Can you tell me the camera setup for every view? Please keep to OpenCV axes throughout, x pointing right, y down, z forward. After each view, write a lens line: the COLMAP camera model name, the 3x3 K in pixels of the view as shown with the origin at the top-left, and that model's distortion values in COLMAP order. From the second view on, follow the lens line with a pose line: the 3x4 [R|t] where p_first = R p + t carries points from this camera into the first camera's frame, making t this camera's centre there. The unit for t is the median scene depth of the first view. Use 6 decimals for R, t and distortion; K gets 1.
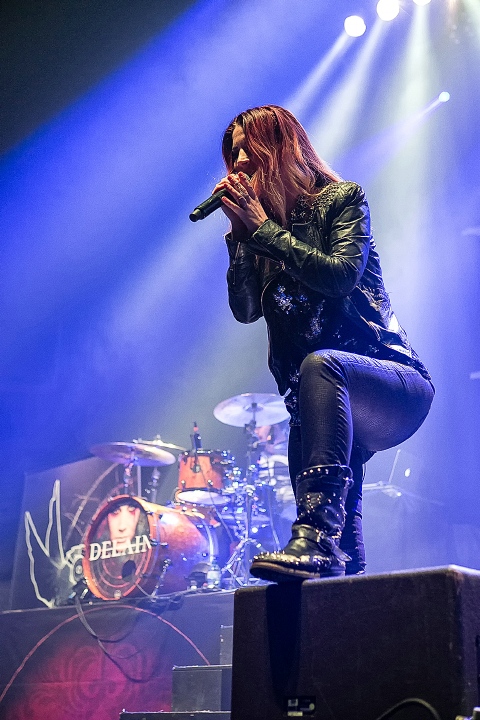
lens RADIAL K [[1187.4, 0, 240.0], [0, 1187.4, 360.0], [0, 0, 1]] dist [0.026330, 0.266825]
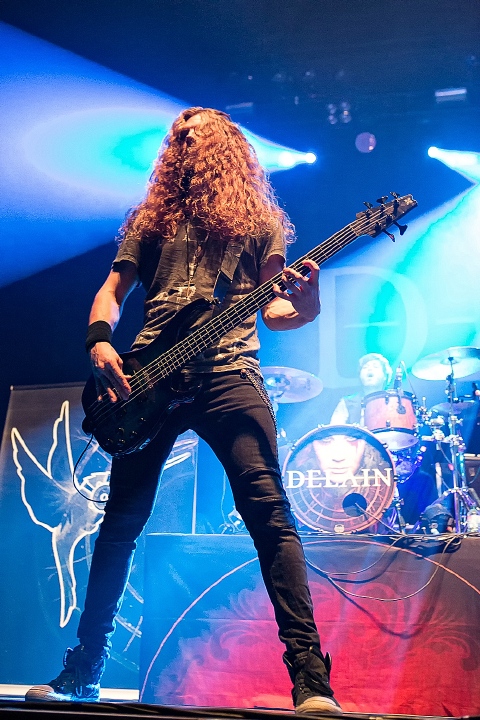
lens RADIAL K [[851.6, 0, 240.0], [0, 851.6, 360.0], [0, 0, 1]] dist [-0.039552, -0.003024]
pose [[0.839374, 0.210771, 0.501026, -0.509528], [-0.188796, 0.977421, -0.094889, 0.143847], [-0.509713, -0.014945, 0.860215, 0.470841]]
